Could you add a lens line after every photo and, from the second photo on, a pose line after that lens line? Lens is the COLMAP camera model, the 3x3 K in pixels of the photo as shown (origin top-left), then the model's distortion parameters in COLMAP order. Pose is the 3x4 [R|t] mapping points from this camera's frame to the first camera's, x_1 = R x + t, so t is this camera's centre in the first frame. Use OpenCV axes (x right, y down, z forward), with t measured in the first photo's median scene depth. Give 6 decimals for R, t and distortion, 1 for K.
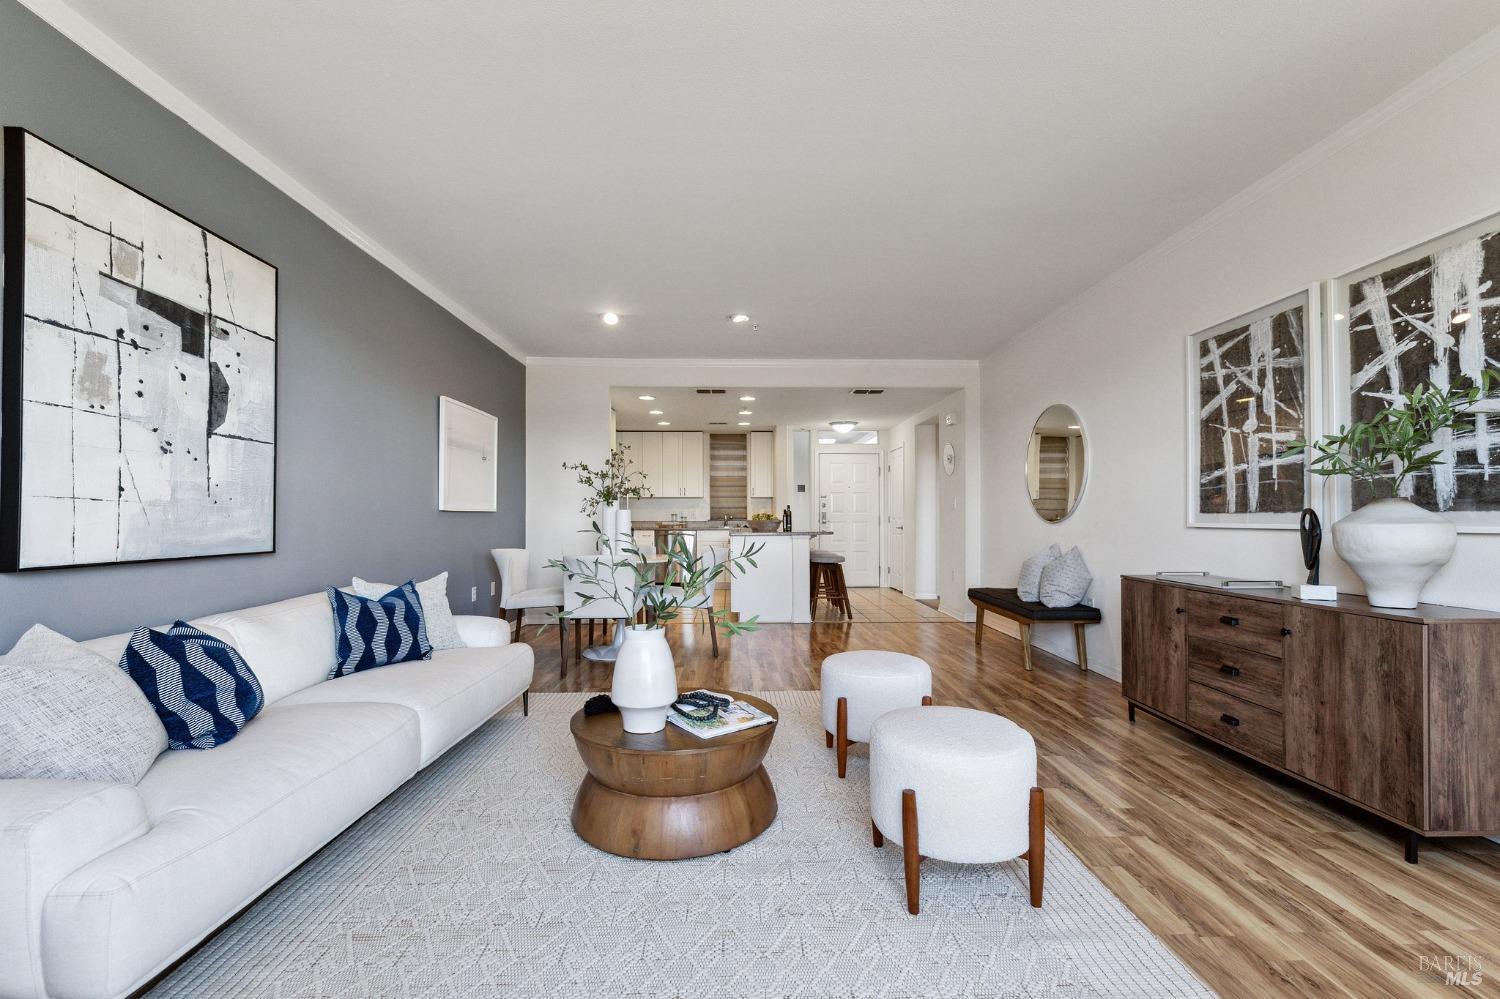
lens RADIAL K [[642.6, 0, 745.1], [0, 642.6, 509.8], [0, 0, 1]] dist [0.002798, -0.000435]
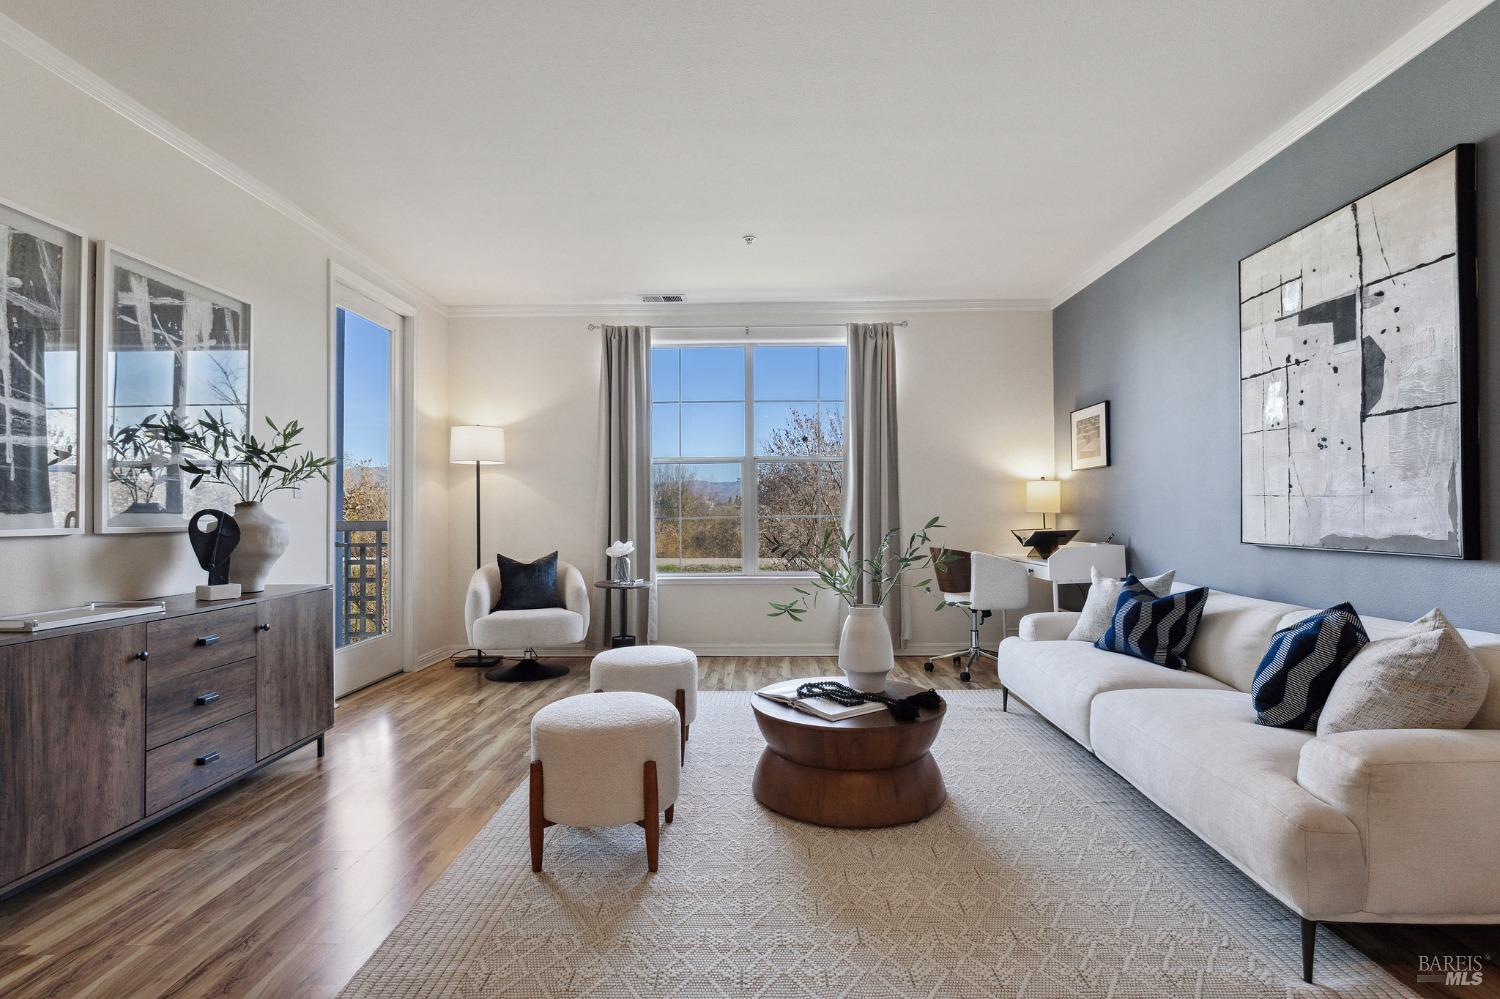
lens RADIAL K [[719.6, 0, 750.0], [0, 719.6, 499.5], [0, 0, 1]] dist [-0.001076, 0.000638]
pose [[-0.999259, 0.009196, 0.037374, 0.004080], [0.008007, 0.999461, -0.031831, 0.023211], [-0.037647, -0.031508, -0.998794, 1.960121]]
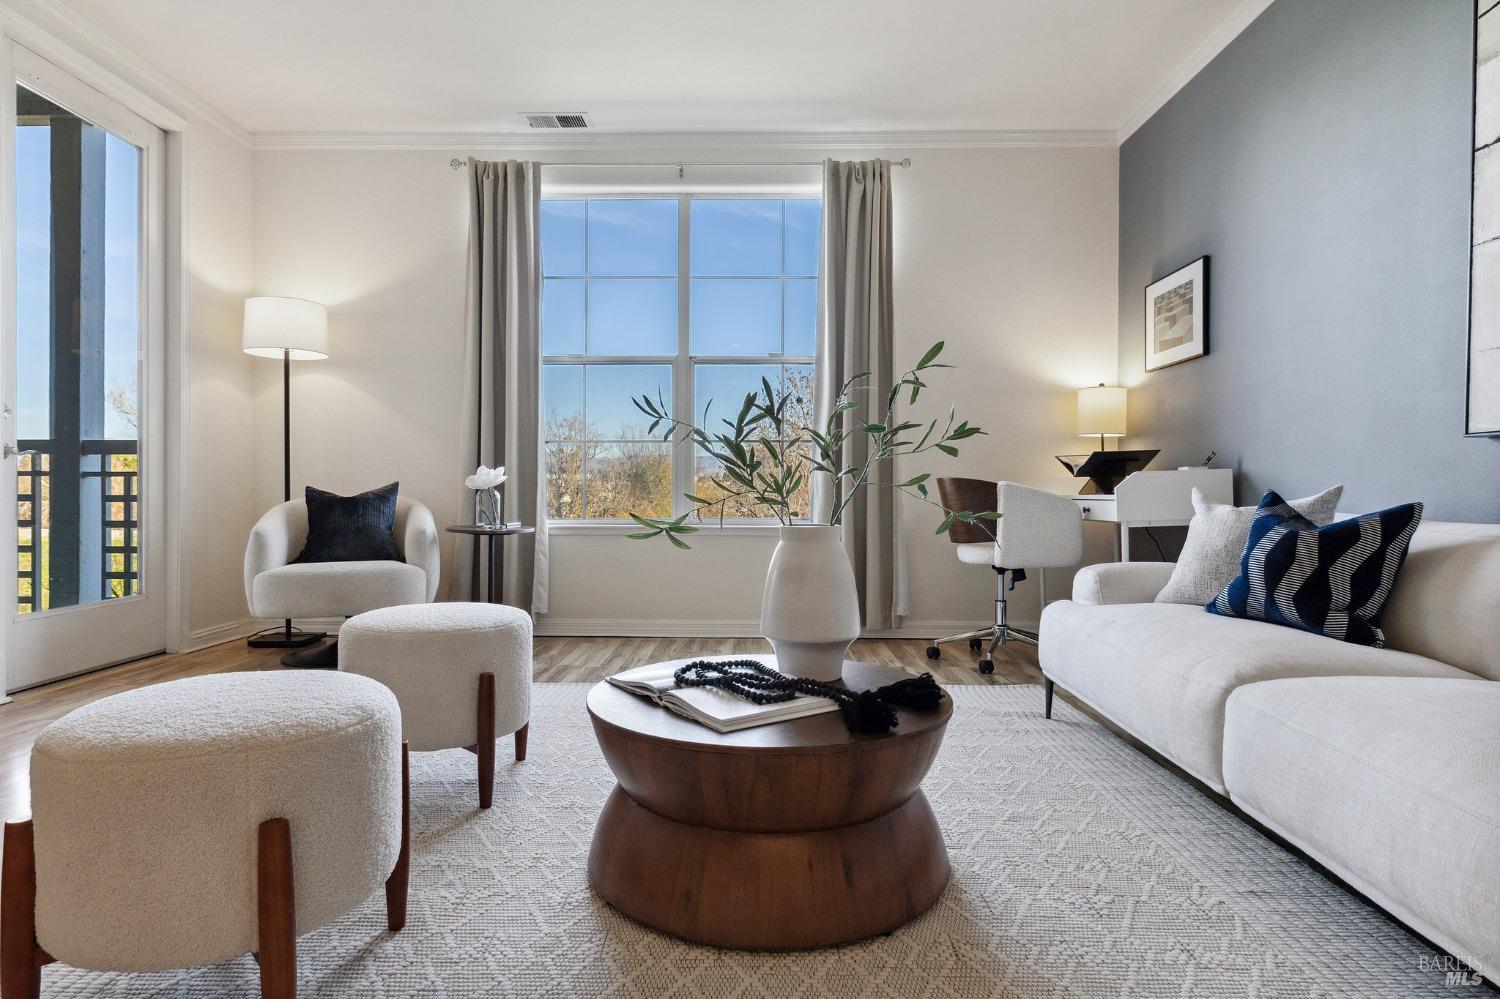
lens RADIAL K [[820.3, 0, 741.1], [0, 820.3, 493.6], [0, 0, 1]] dist [0.004135, -0.000259]
pose [[-0.999297, -0.001406, 0.037472, -0.099266], [-0.001831, 0.999934, -0.011301, 0.135321], [-0.037454, -0.011362, -0.999234, 1.539015]]
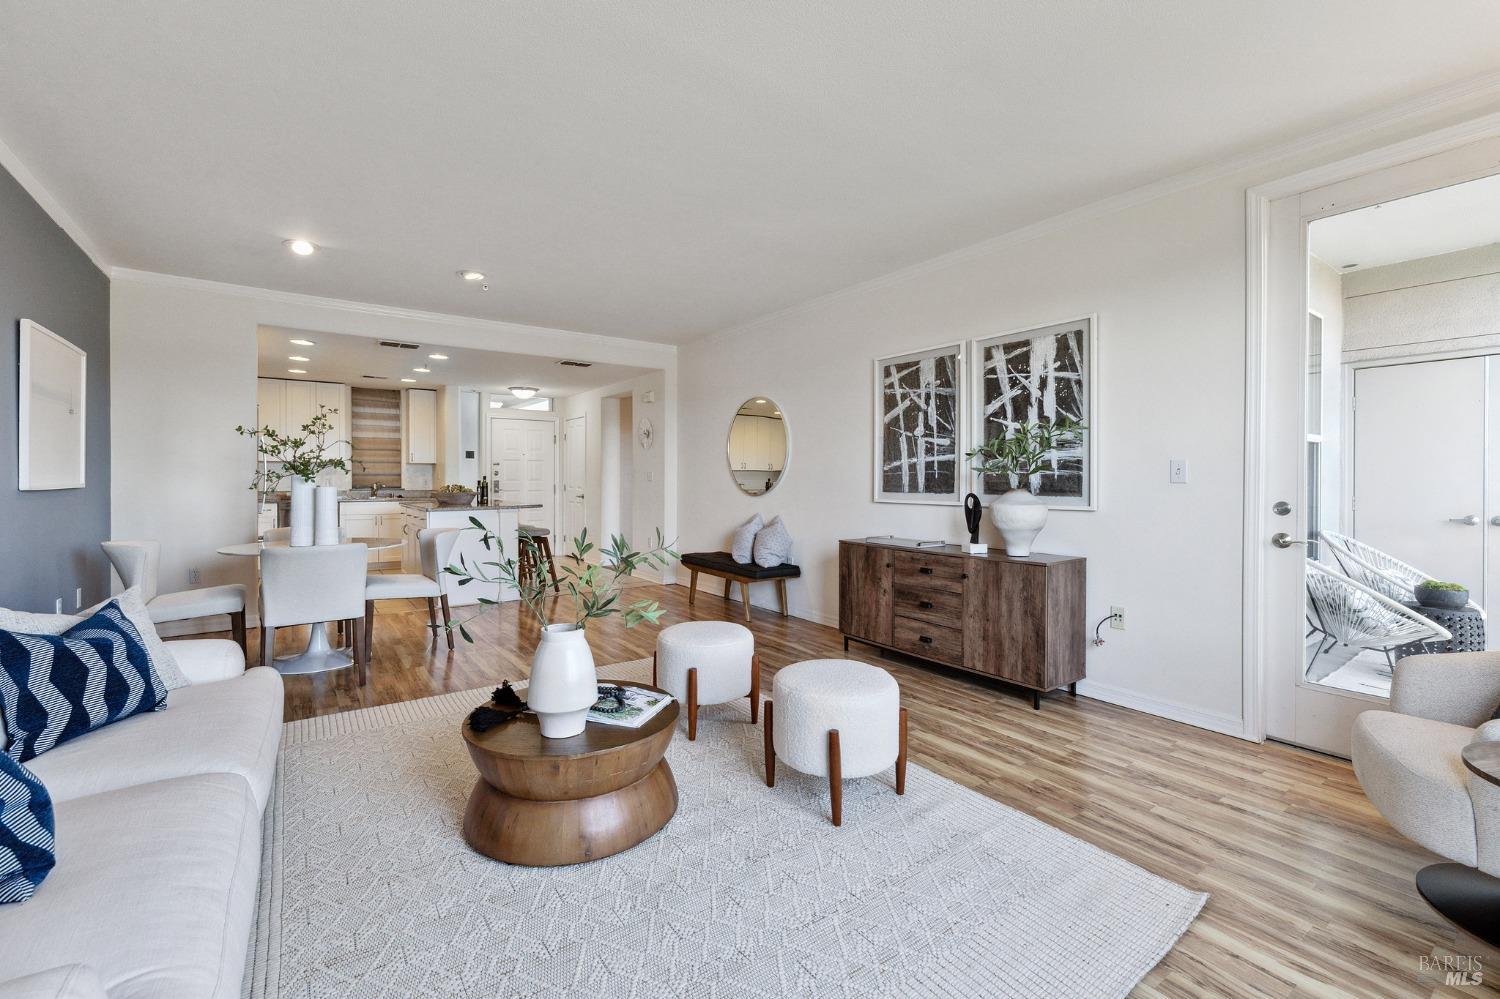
lens RADIAL K [[645.1, 0, 744.9], [0, 645.1, 479.7], [0, 0, 1]] dist [-0.000149, 0.000259]
pose [[0.827346, 0.001294, 0.561691, -0.397844], [-0.009448, 0.999888, 0.011612, -0.044148], [-0.561613, -0.014914, 0.827266, 0.040152]]
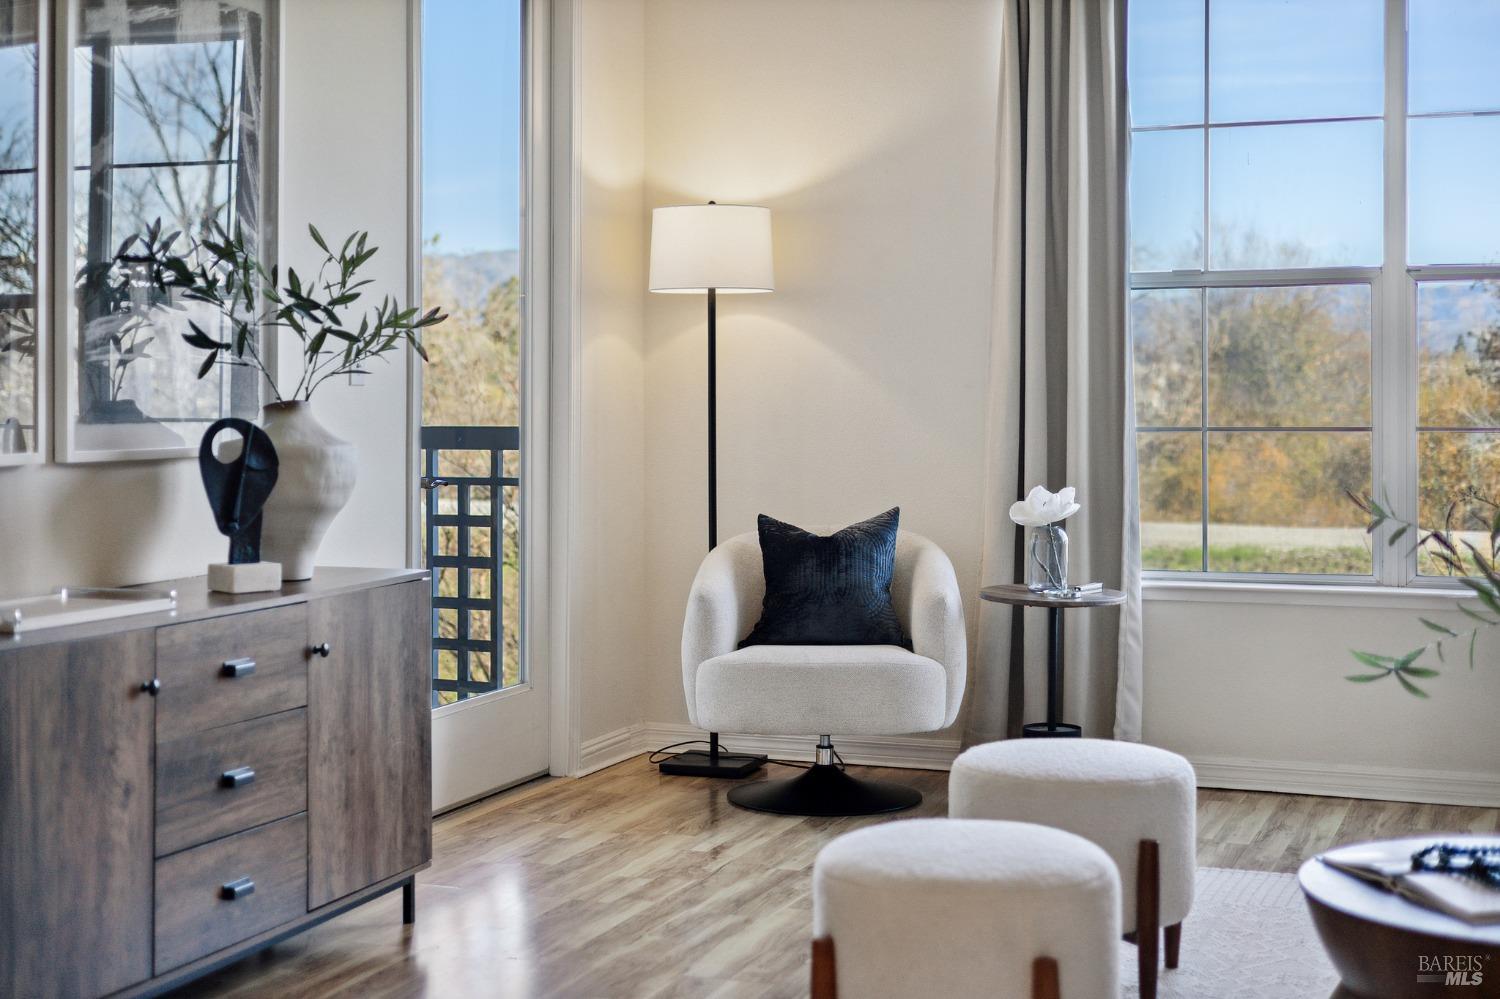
lens RADIAL K [[2193.5, 0, 751.8], [0, 2193.5, 391.0], [0, 0, 1]] dist [0.007167, 0.044153]
pose [[-0.929380, -0.000479, 0.369125, -0.148114], [-0.004224, 0.999947, -0.009337, -0.008302], [-0.369101, -0.010237, -0.929333, 2.335994]]
